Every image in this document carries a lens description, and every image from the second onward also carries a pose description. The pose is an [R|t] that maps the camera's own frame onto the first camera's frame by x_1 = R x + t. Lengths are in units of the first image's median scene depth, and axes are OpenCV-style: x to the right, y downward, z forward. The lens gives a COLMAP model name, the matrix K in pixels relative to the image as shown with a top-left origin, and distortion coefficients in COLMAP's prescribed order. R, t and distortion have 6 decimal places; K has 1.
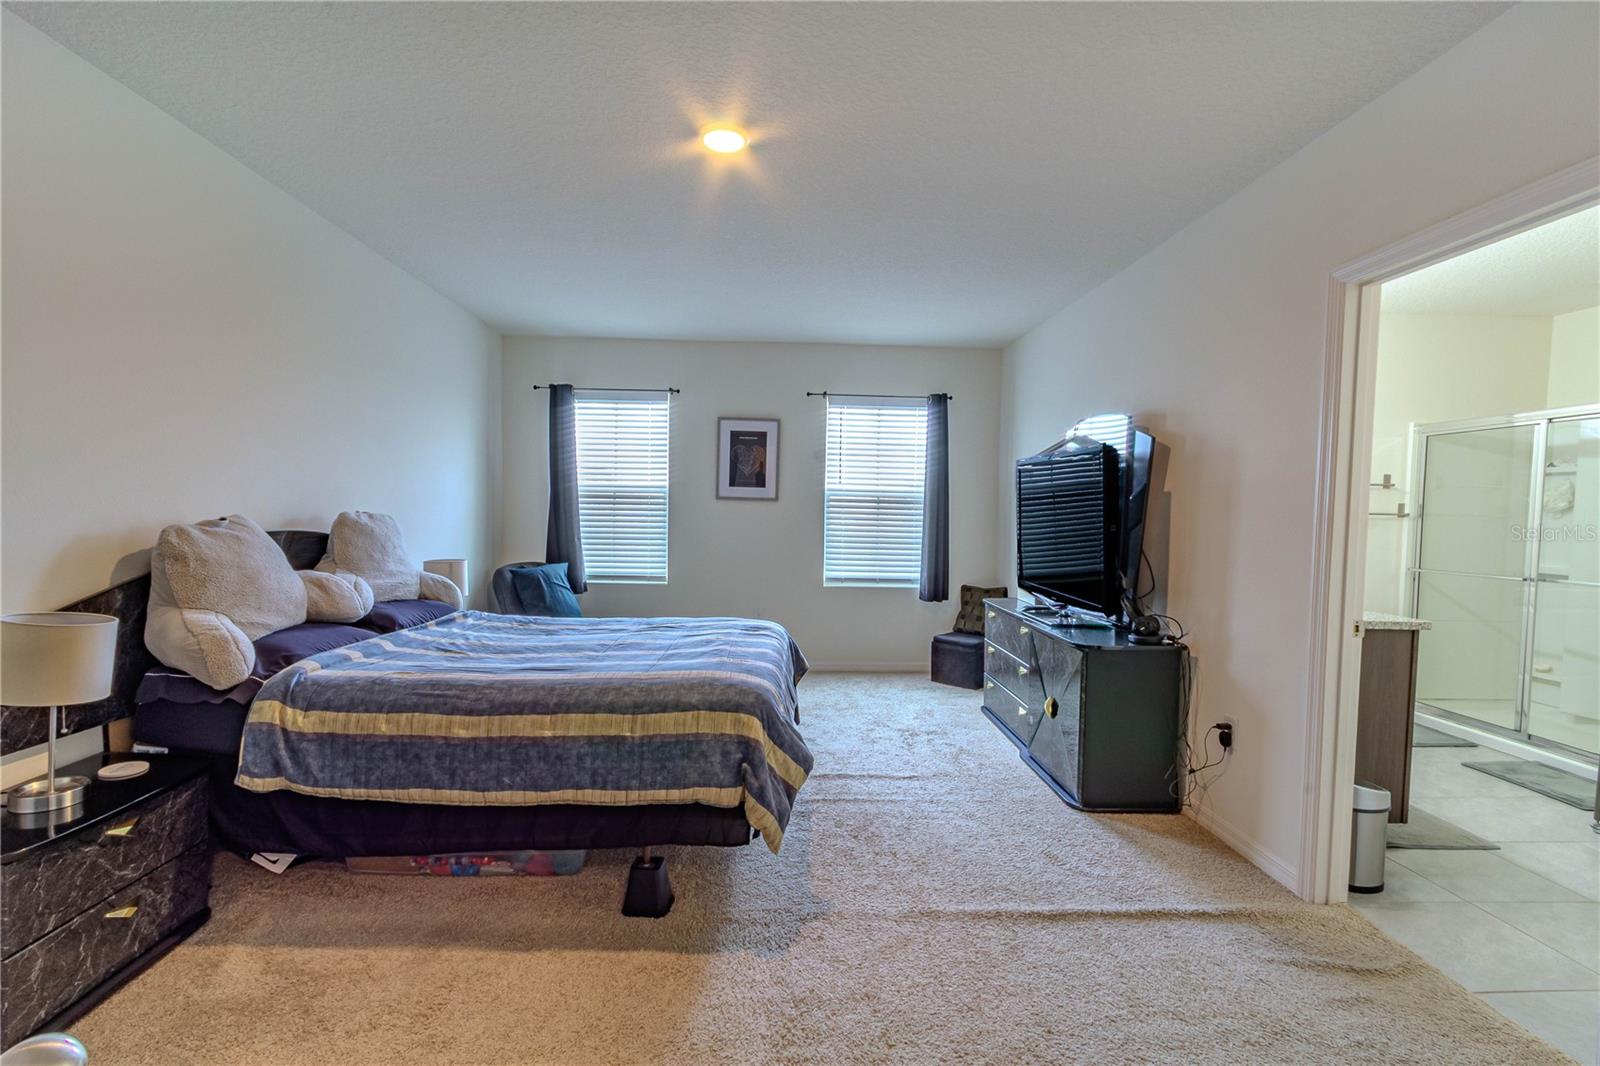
lens RADIAL K [[725.6, 0, 793.0], [0, 725.6, 544.3], [0, 0, 1]] dist [0.003877, -0.000757]
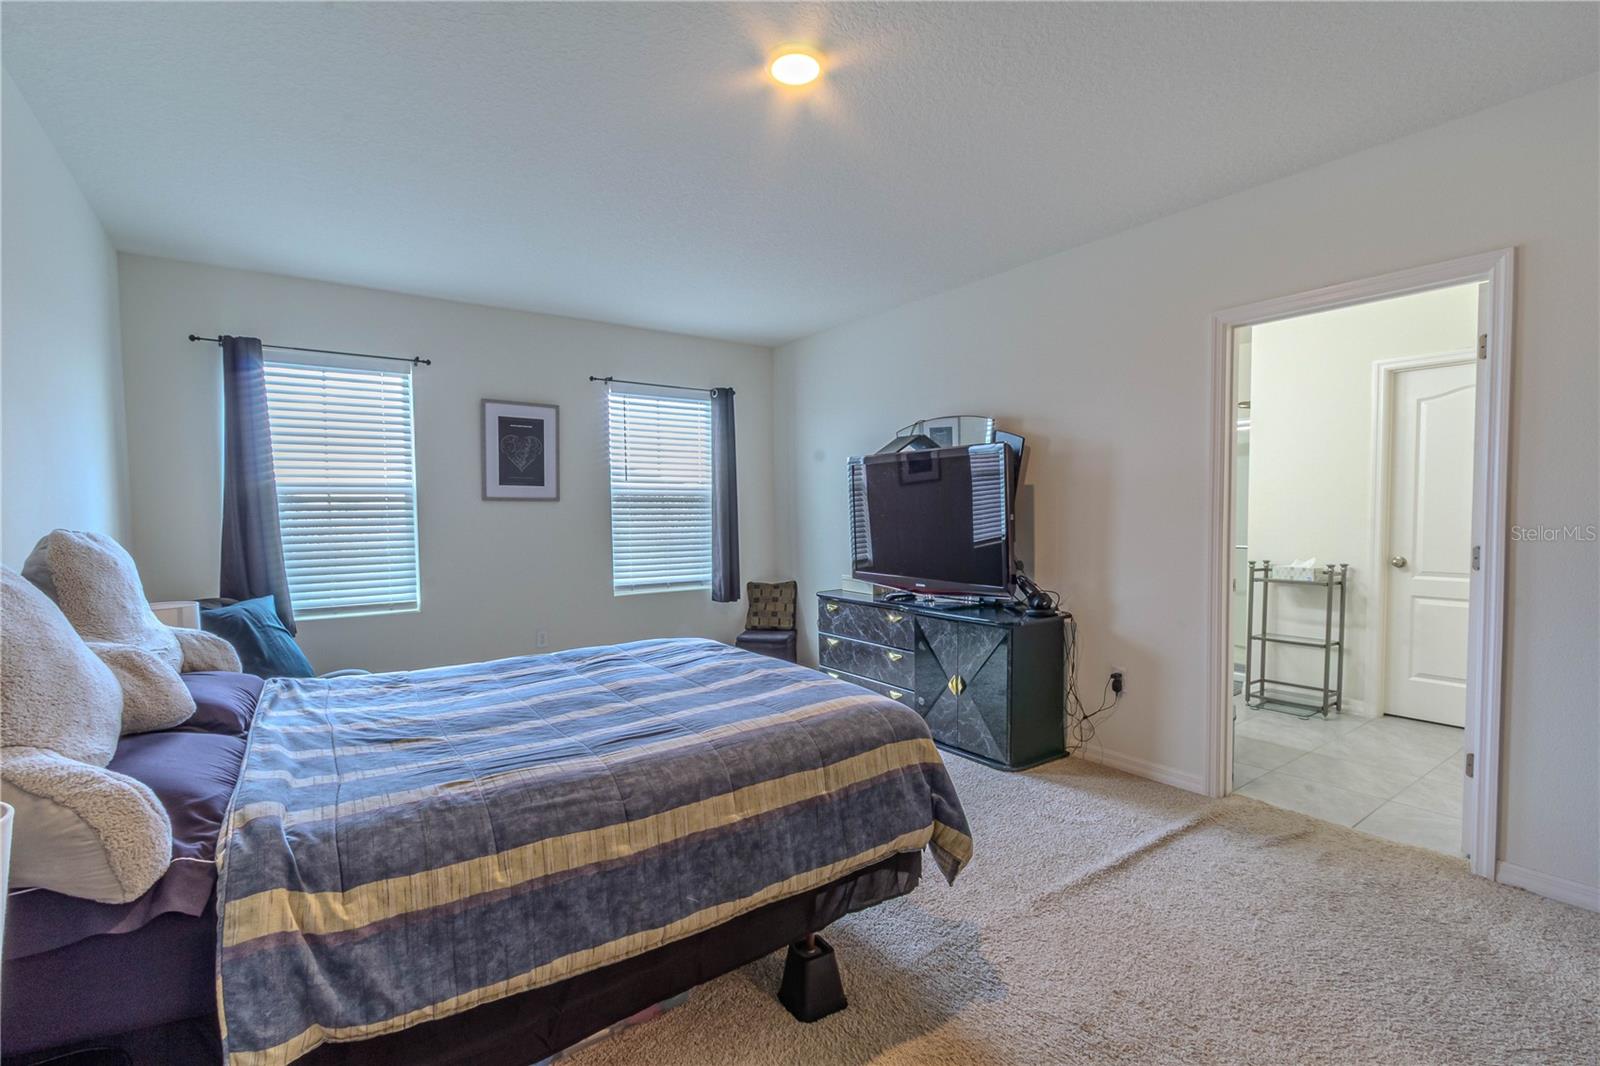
lens RADIAL K [[725.6, 0, 793.0], [0, 725.6, 544.3], [0, 0, 1]] dist [0.003877, -0.000757]
pose [[0.836342, -0.051635, 0.545772, -0.461425], [0.051189, 0.998560, 0.016032, -0.015770], [-0.545814, 0.014530, 0.837781, 0.240593]]
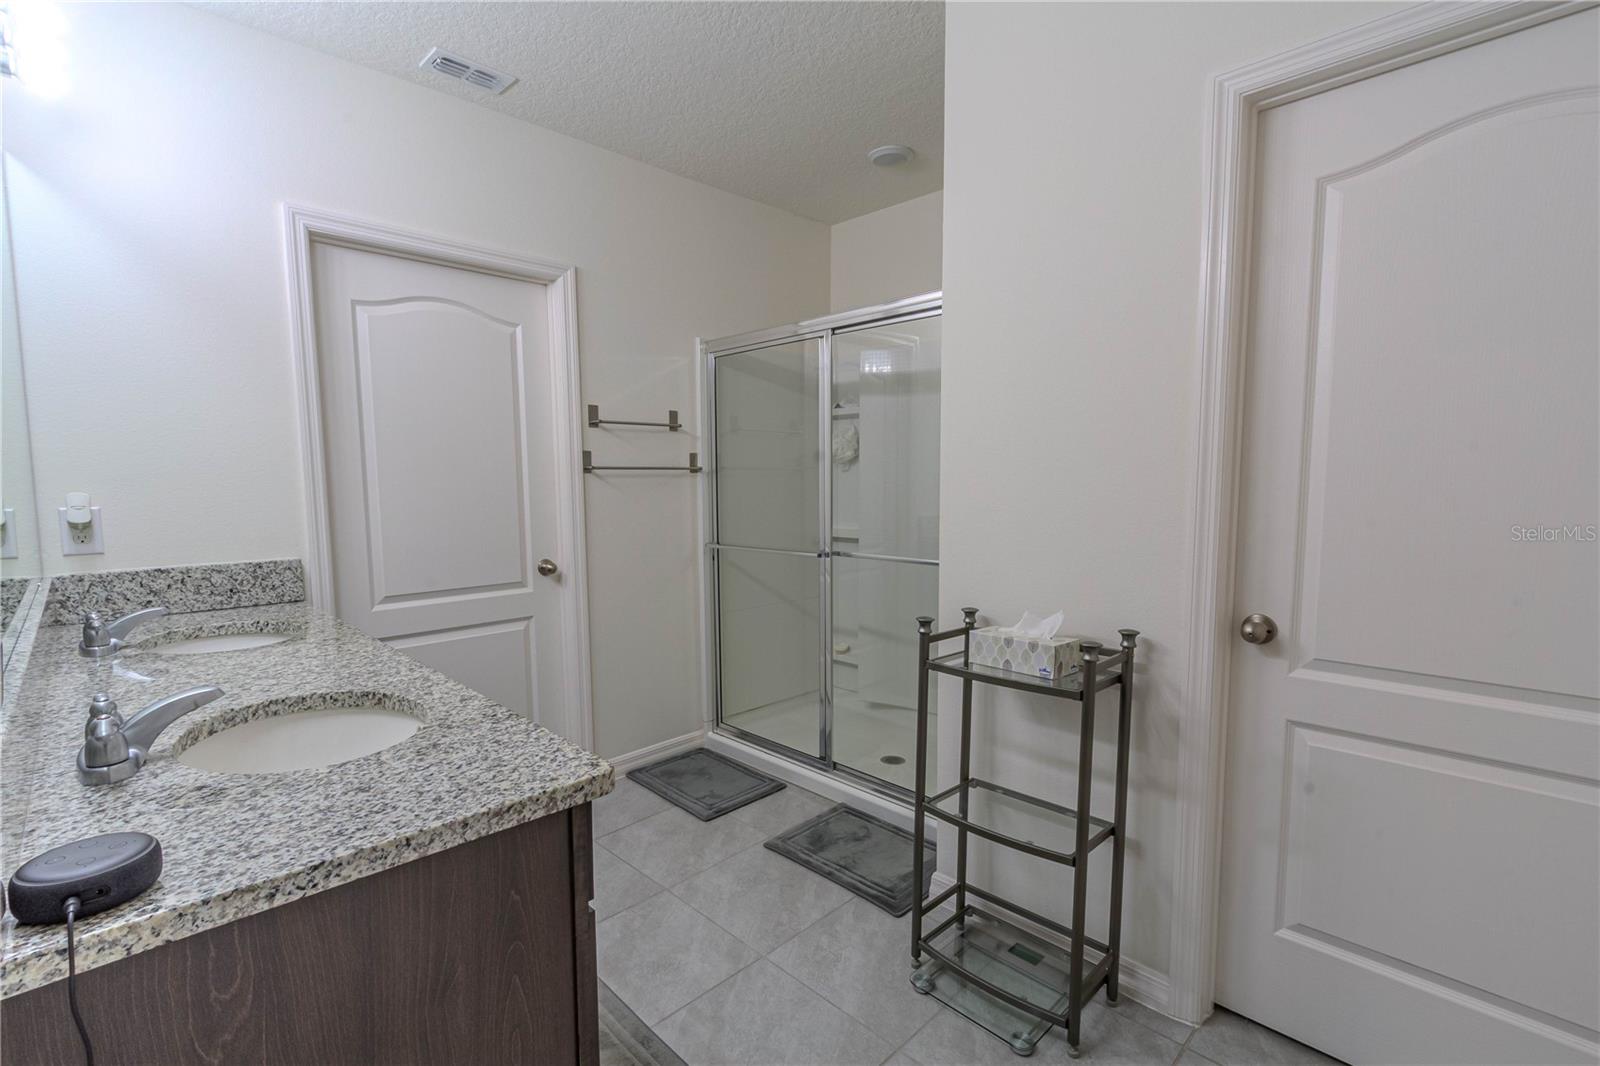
lens RADIAL K [[725.6, 0, 793.0], [0, 725.6, 544.3], [0, 0, 1]] dist [0.003877, -0.000757]
pose [[0.737123, -0.081893, 0.670778, 0.617195], [0.051734, 0.996555, 0.064815, -0.012357], [-0.673775, -0.013074, 0.738821, 0.595570]]
